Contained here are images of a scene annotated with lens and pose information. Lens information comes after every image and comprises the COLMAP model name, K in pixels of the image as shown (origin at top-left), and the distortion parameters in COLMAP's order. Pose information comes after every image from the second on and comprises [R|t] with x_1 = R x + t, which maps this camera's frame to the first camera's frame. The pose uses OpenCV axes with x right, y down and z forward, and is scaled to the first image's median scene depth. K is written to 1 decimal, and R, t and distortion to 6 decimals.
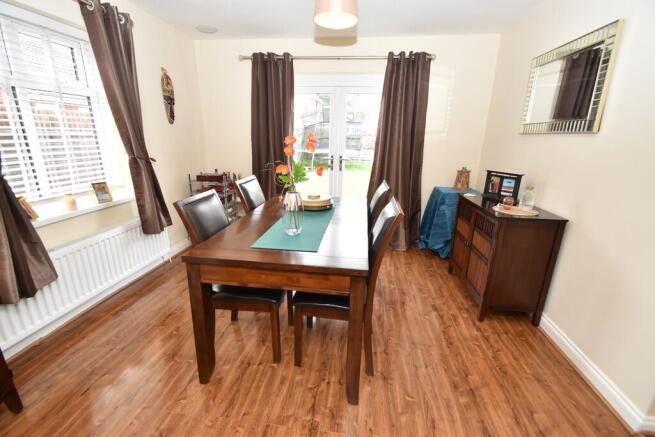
lens RADIAL K [[290.3, 0, 330.9], [0, 290.3, 215.7], [0, 0, 1]] dist [0.002726, -0.002709]
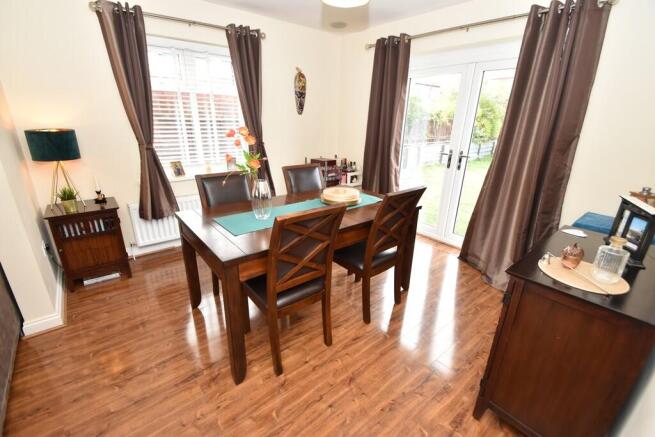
lens RADIAL K [[290.3, 0, 329.4], [0, 290.3, 220.6], [0, 0, 1]] dist [0.002726, -0.002709]
pose [[0.724276, 0.228989, -0.650376, 0.439227], [-0.190045, 0.973004, 0.130942, -0.071551], [0.662803, 0.028763, 0.748242, 0.199070]]
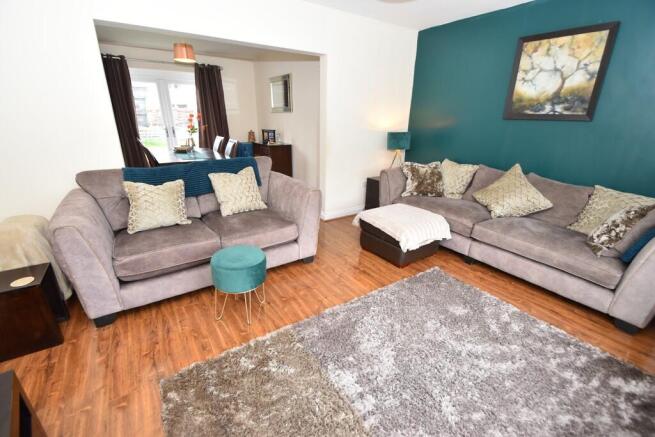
lens RADIAL K [[290.3, 0, 323.8], [0, 290.3, 214.5], [0, 0, 1]] dist [0.002726, -0.002709]
pose [[0.743309, -0.210848, 0.634851, -0.568311], [0.164266, 0.977501, 0.132320, 0.224319], [-0.648466, 0.005930, 0.761220, -0.864012]]
